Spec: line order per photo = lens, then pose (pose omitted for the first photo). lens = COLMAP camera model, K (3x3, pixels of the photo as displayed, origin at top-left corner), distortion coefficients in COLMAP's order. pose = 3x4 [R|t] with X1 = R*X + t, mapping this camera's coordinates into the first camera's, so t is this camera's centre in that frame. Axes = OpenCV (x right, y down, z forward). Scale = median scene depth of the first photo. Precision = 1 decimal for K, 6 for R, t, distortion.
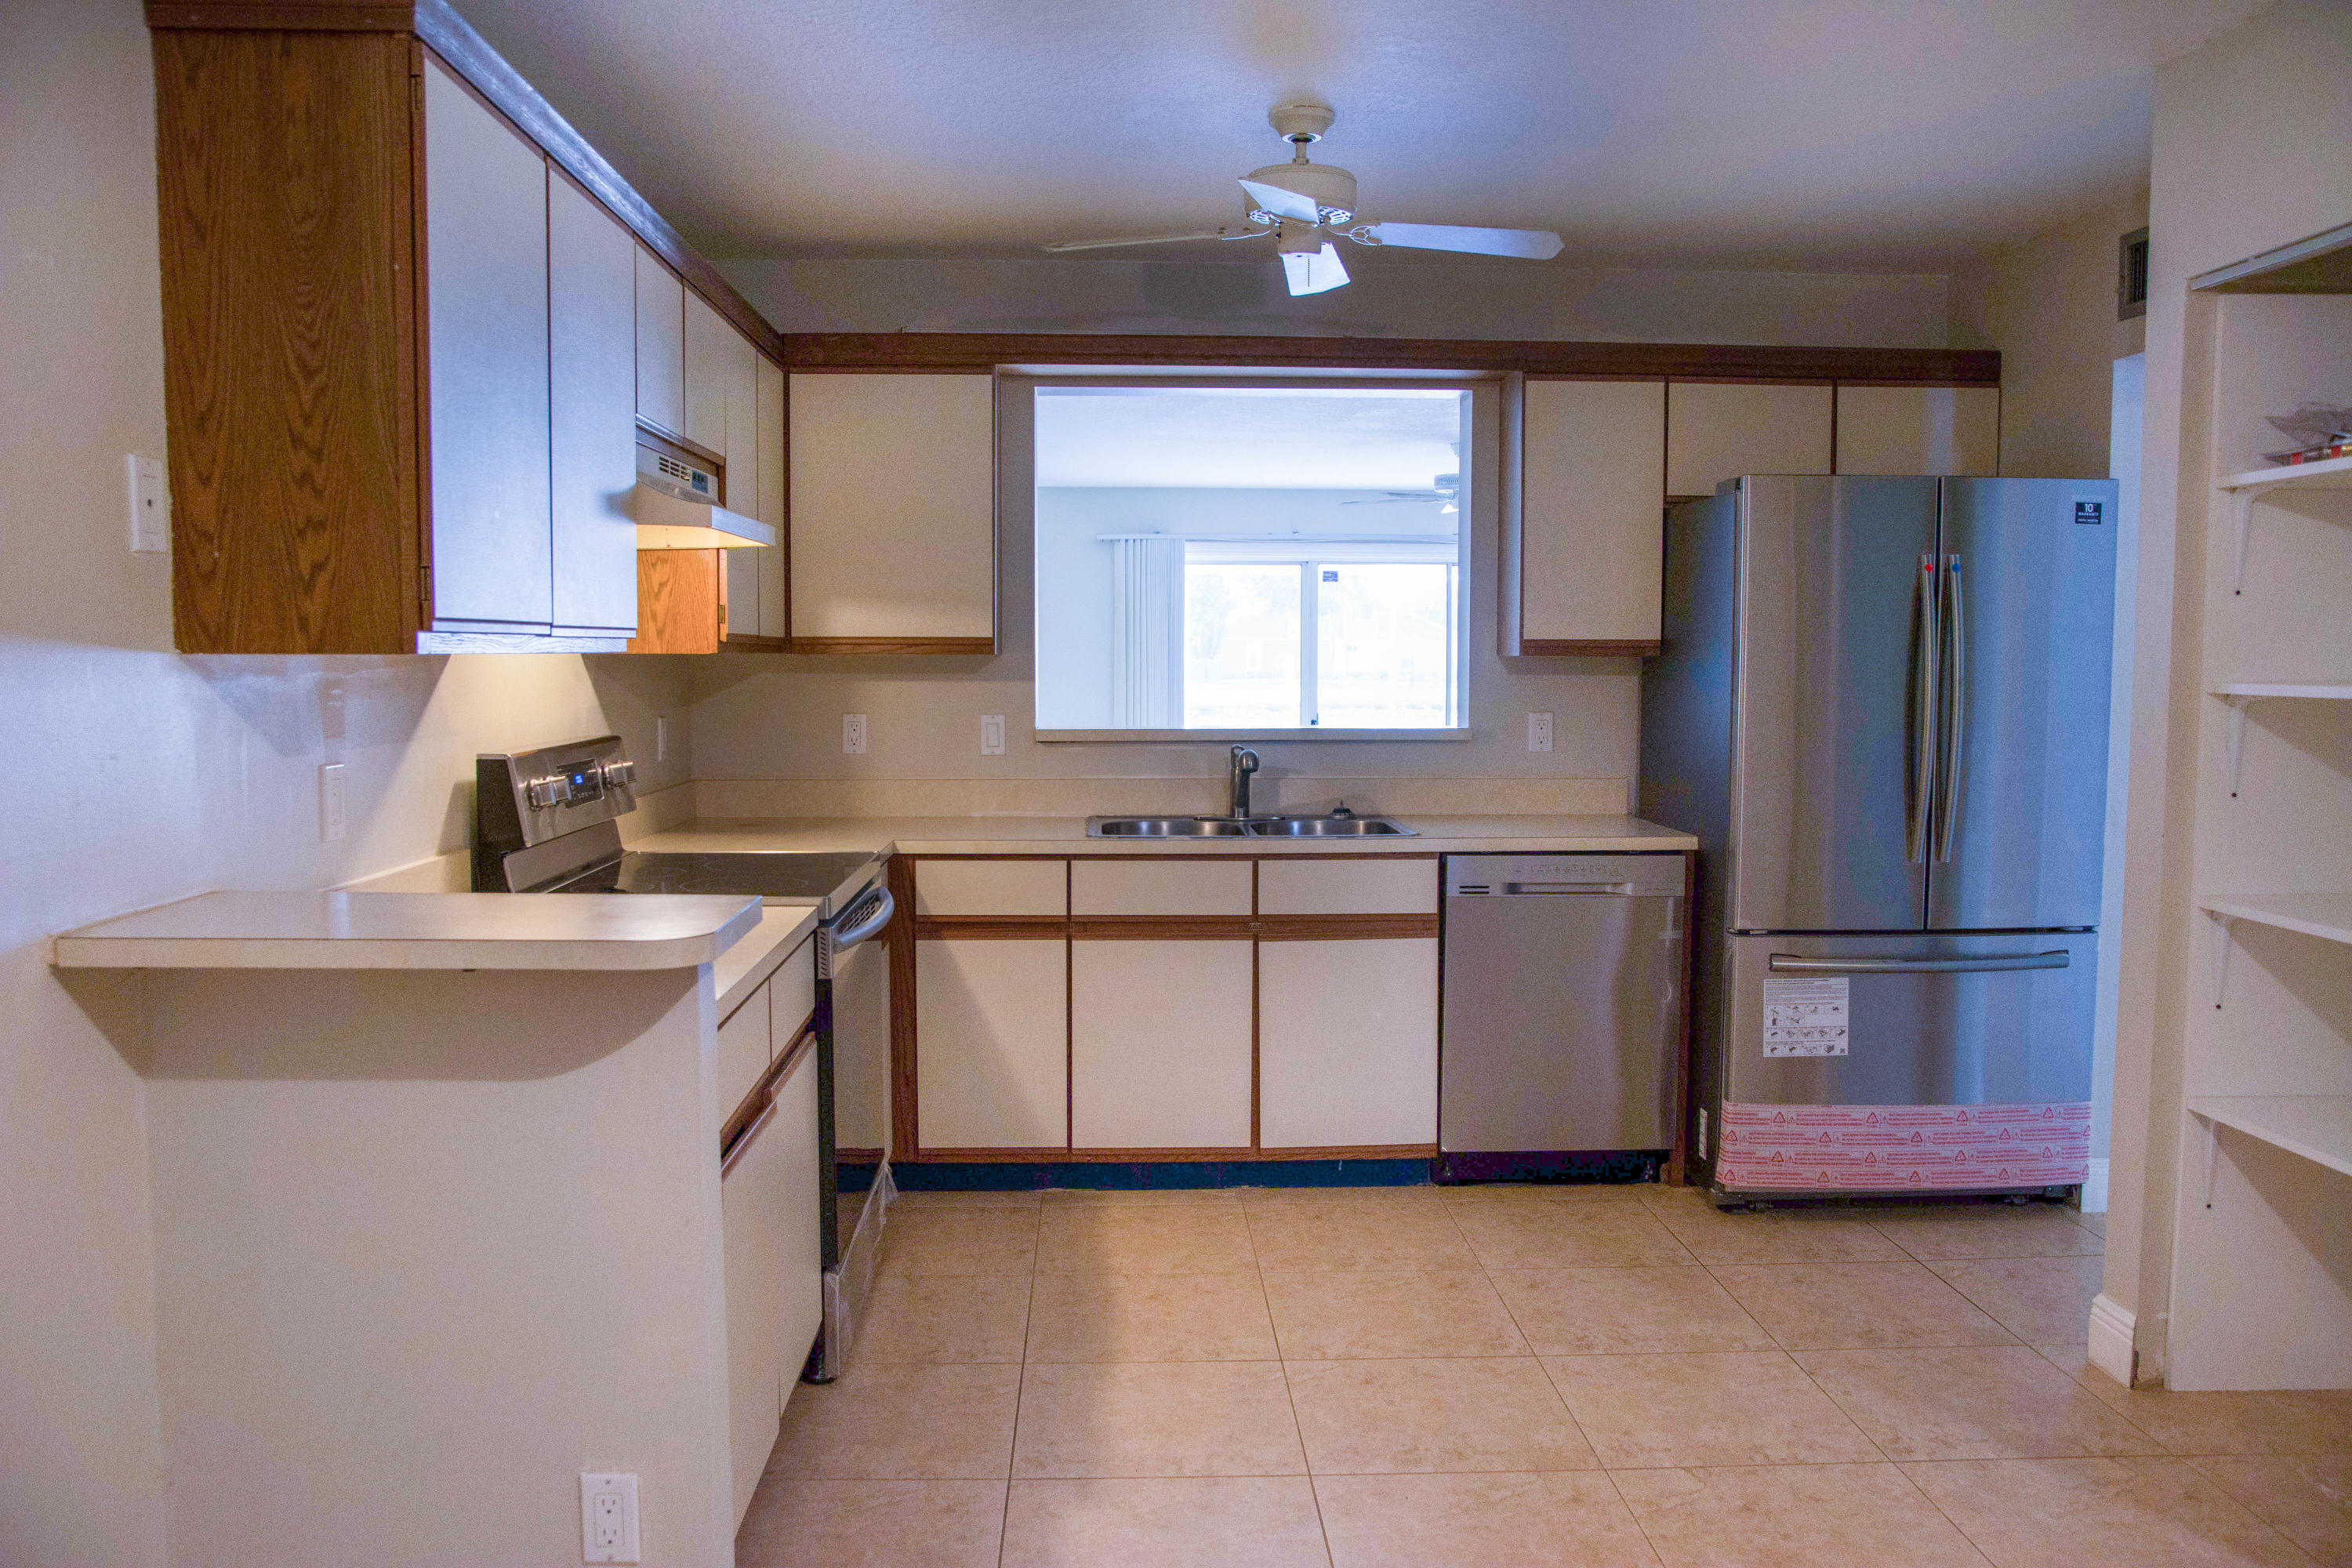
lens RADIAL K [[1847.7, 0, 1199.0], [0, 1847.7, 795.7], [0, 0, 1]] dist [-0.094126, 0.081010]
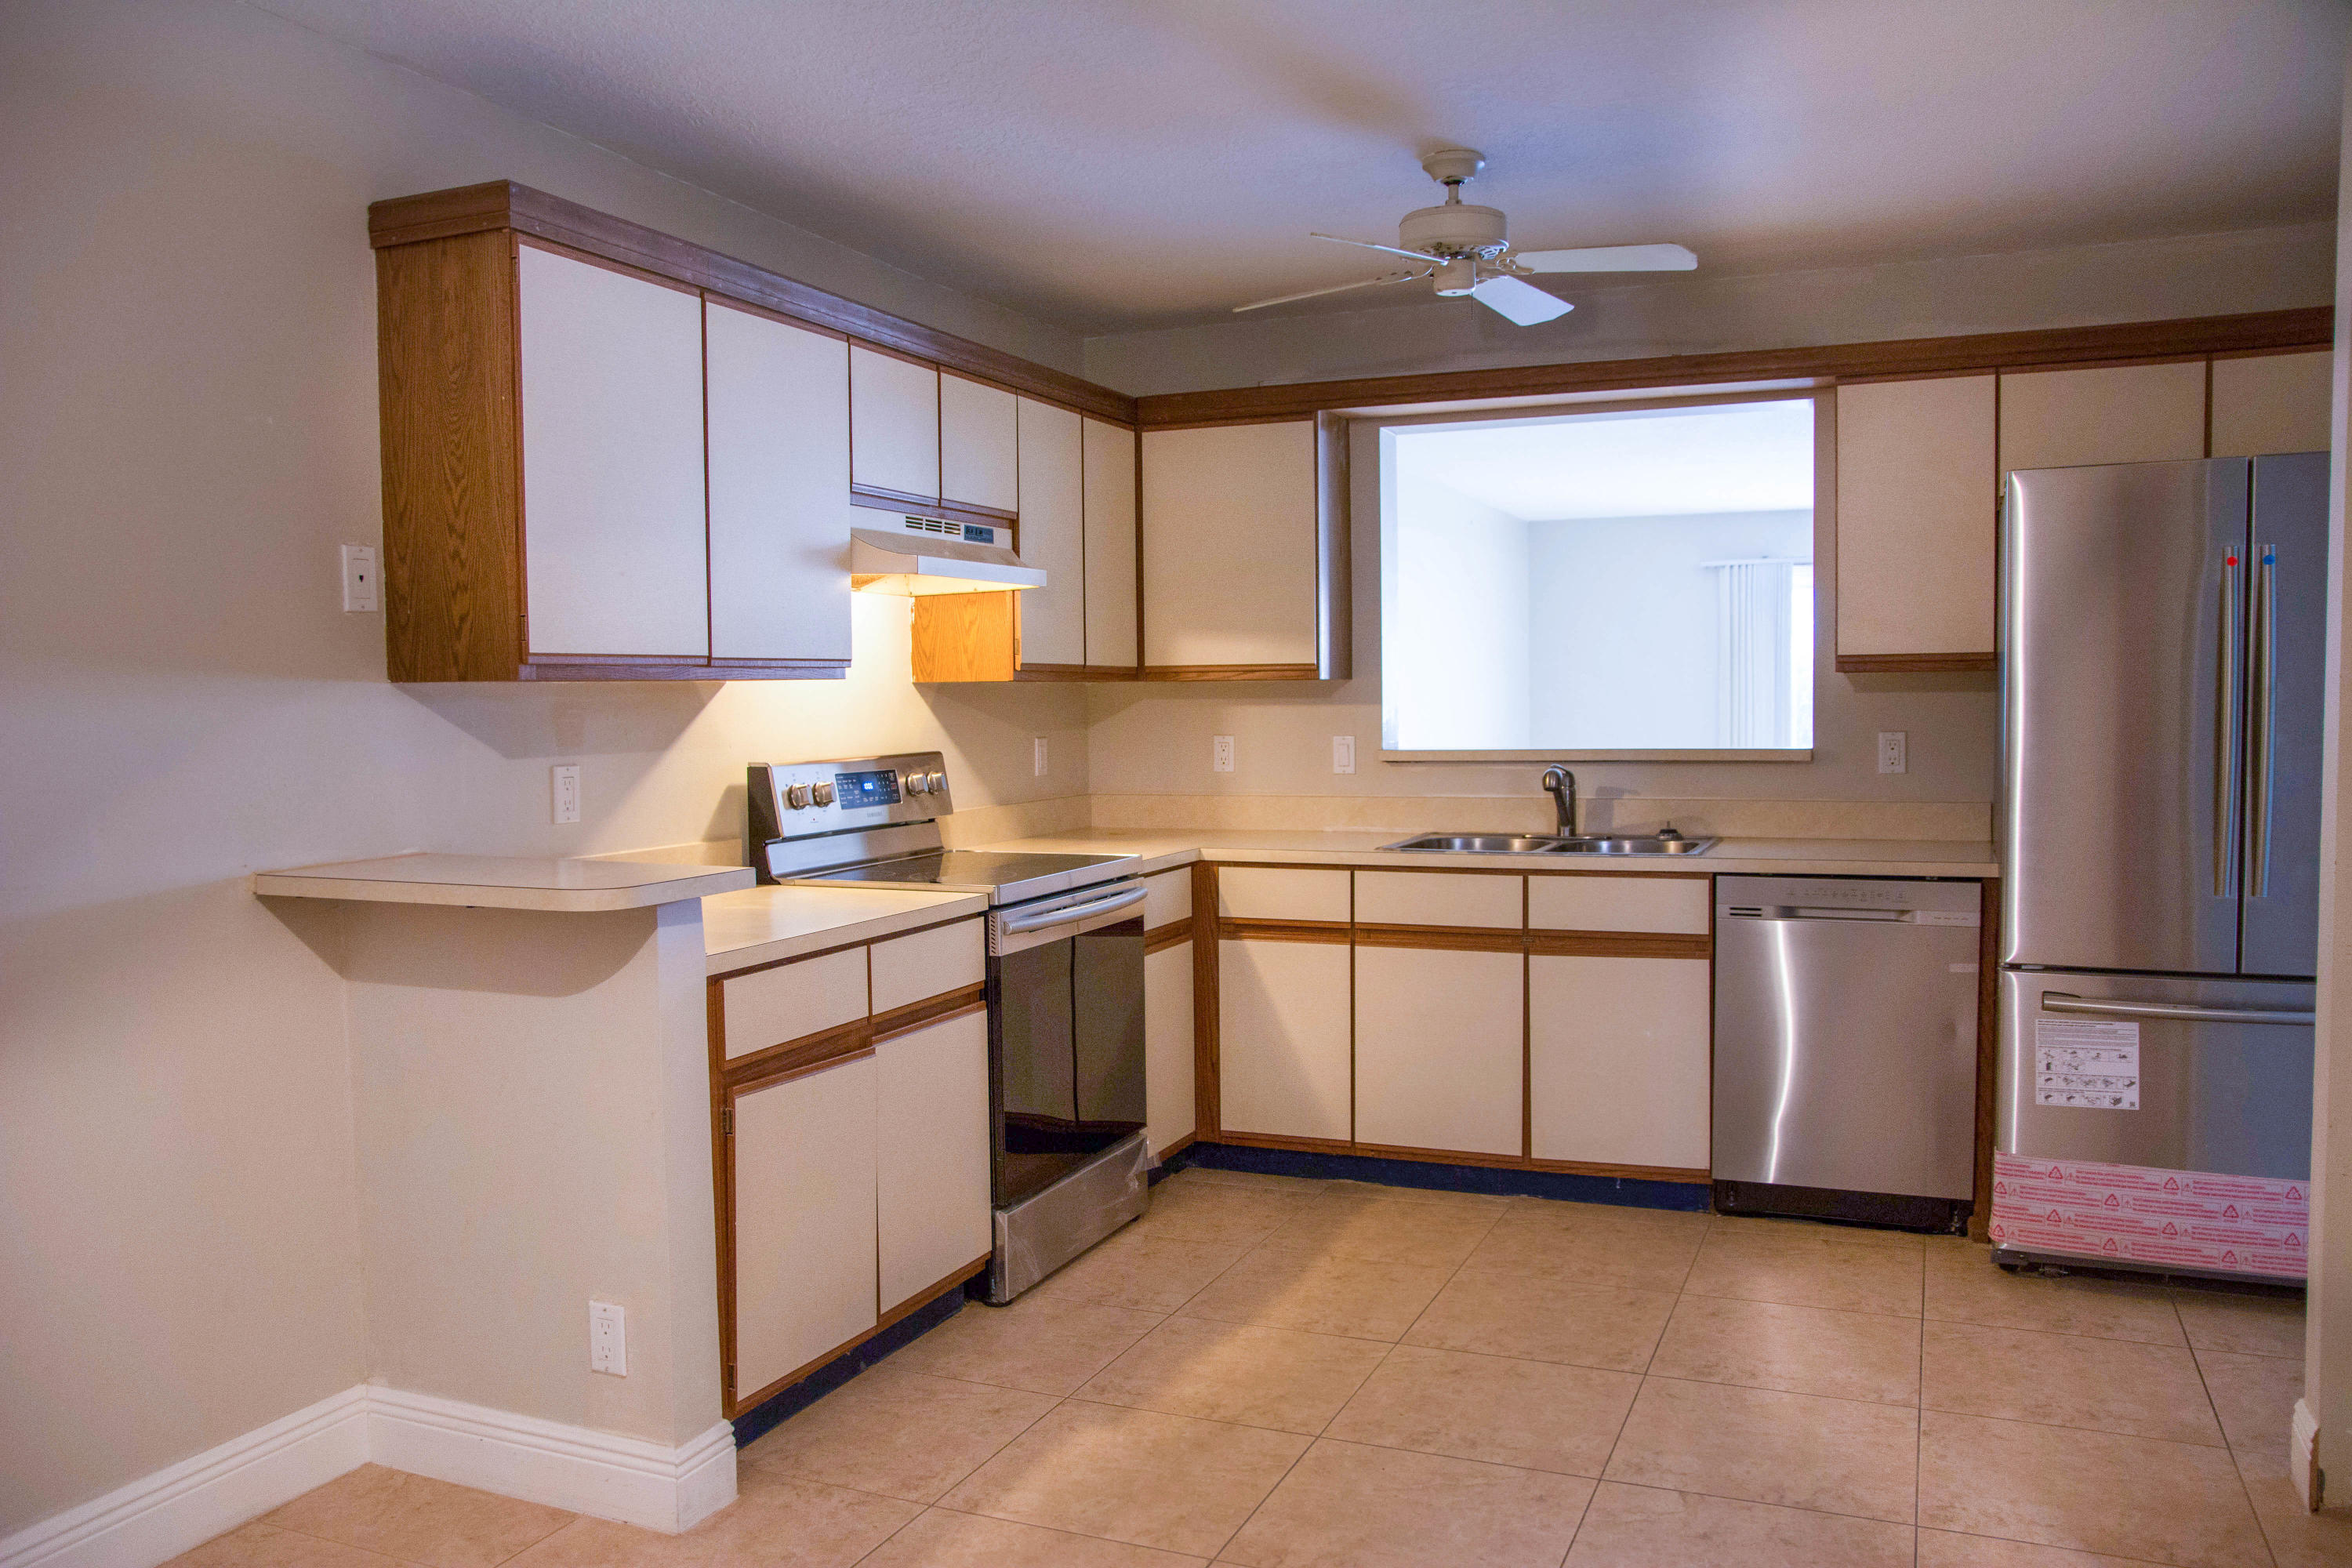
lens RADIAL K [[1847.7, 0, 1171.2], [0, 1847.7, 790.1], [0, 0, 1]] dist [-0.094126, 0.081010]
pose [[0.899158, 0.008090, -0.437549, 0.314718], [-0.018008, 0.999666, -0.018523, 0.010685], [0.437253, 0.024534, 0.899004, -0.005607]]
